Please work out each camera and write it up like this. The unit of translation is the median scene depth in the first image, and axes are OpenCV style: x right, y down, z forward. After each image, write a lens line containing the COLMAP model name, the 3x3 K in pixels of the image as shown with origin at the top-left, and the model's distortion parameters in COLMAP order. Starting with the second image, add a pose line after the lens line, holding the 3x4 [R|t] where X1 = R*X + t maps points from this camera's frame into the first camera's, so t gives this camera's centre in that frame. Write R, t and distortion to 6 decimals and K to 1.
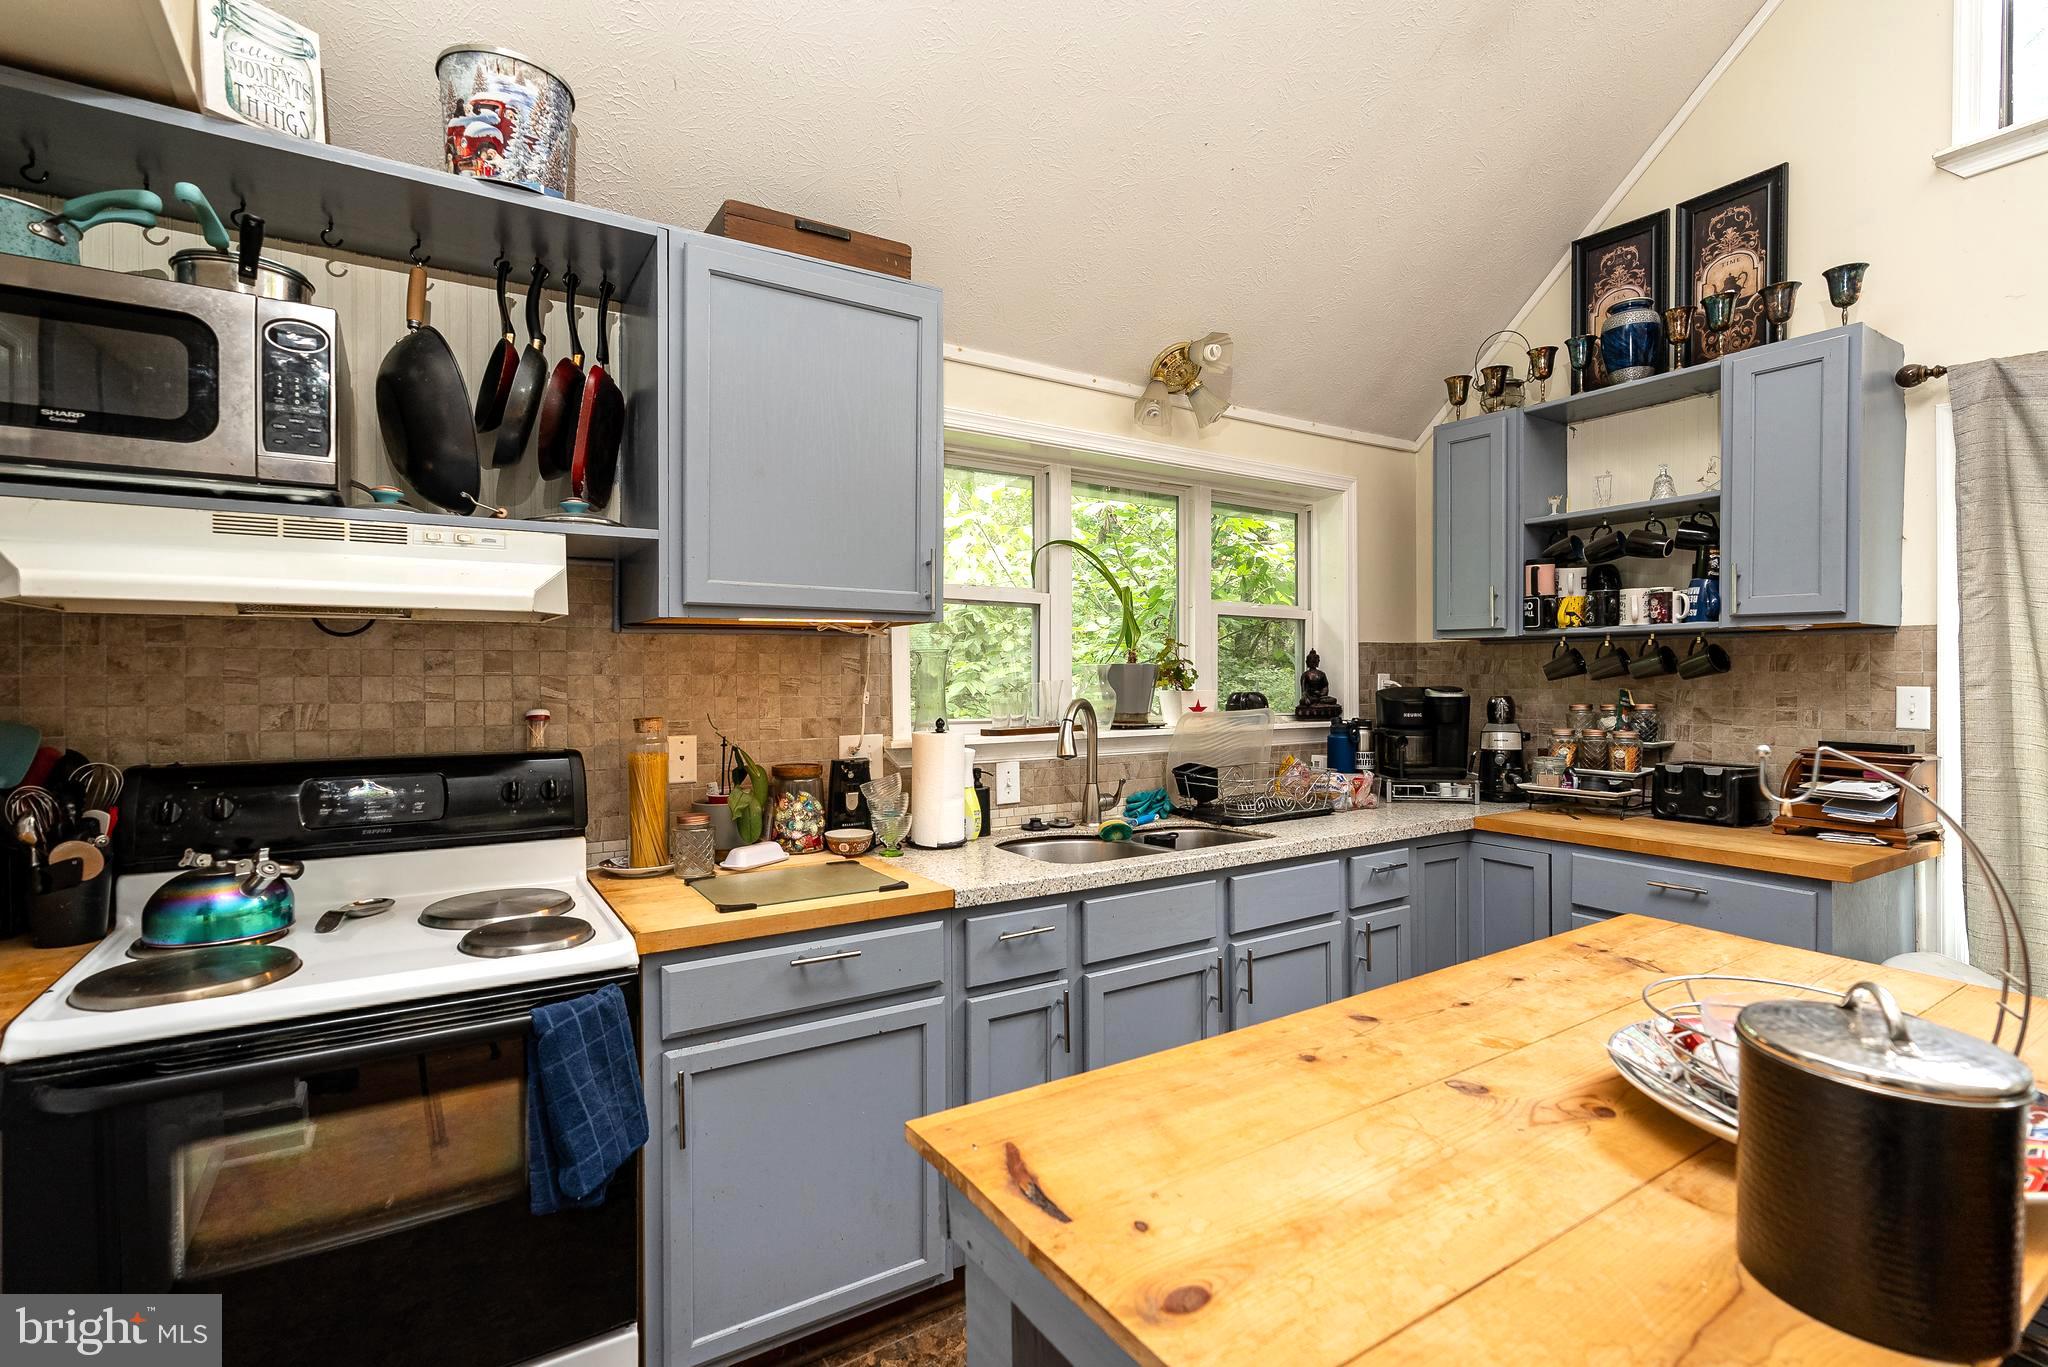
lens RADIAL K [[945.5, 0, 1031.0], [0, 945.5, 679.2], [0, 0, 1]] dist [-0.005440, 0.000956]
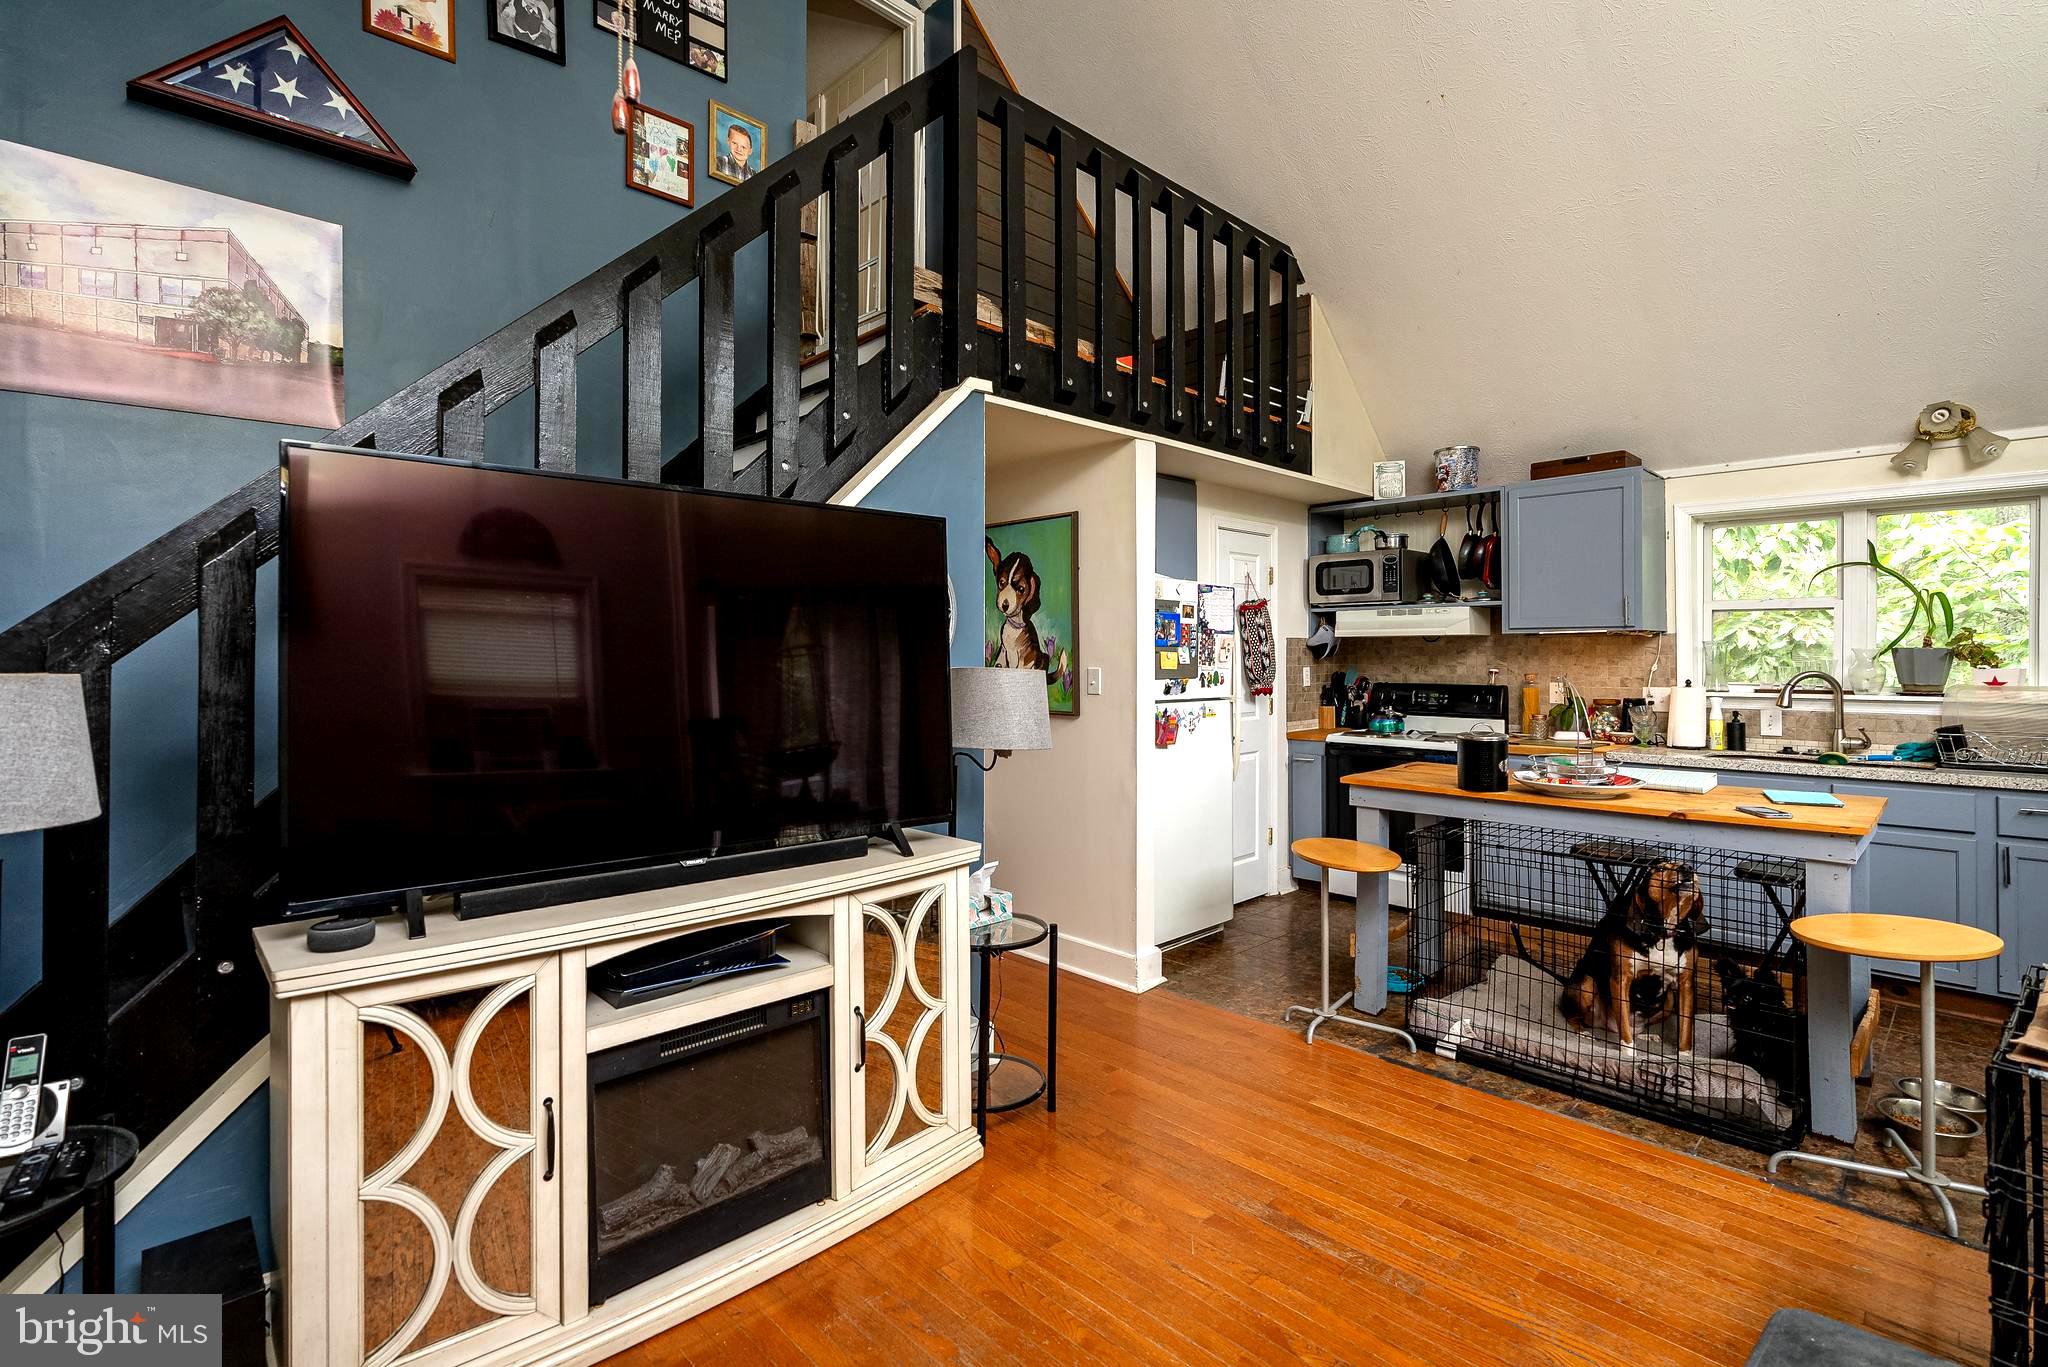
lens RADIAL K [[945.5, 0, 1027.6], [0, 945.5, 665.6], [0, 0, 1]] dist [-0.005440, 0.000956]
pose [[0.200436, 0.009184, -0.979664, 1.283456], [-0.006191, 0.999948, 0.008108, 0.007015], [0.979687, 0.004440, 0.200482, -0.554941]]
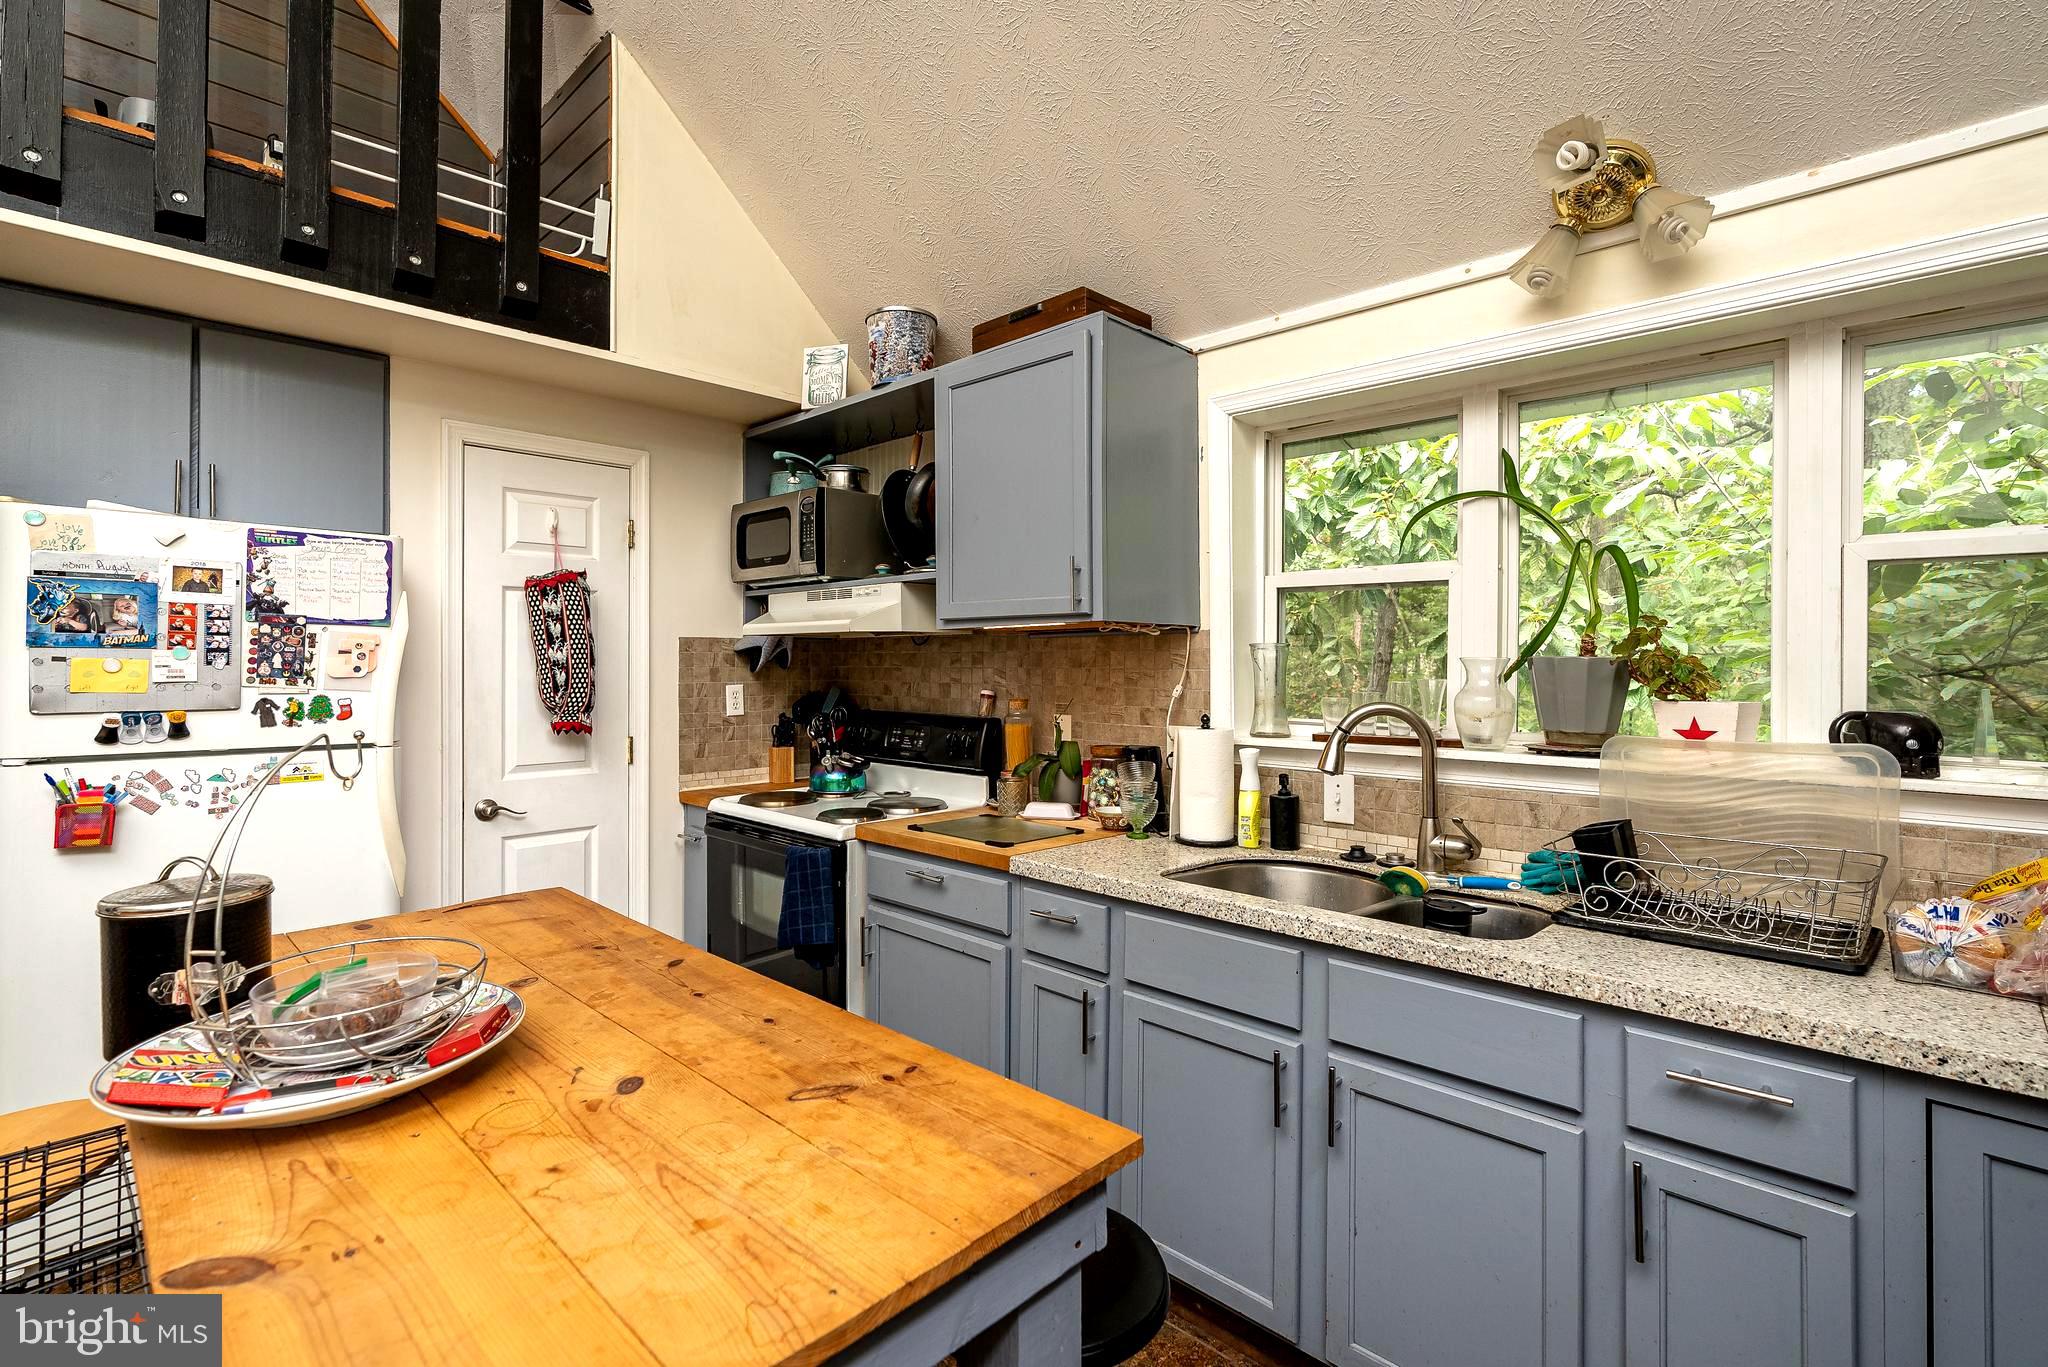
lens RADIAL K [[945.5, 0, 1033.6], [0, 945.5, 665.1], [0, 0, 1]] dist [-0.005440, 0.000956]
pose [[0.230689, 0.002090, -0.973025, 0.734089], [-0.011001, 0.999939, -0.000460, -0.006506], [0.972965, 0.010811, 0.230698, 0.533879]]
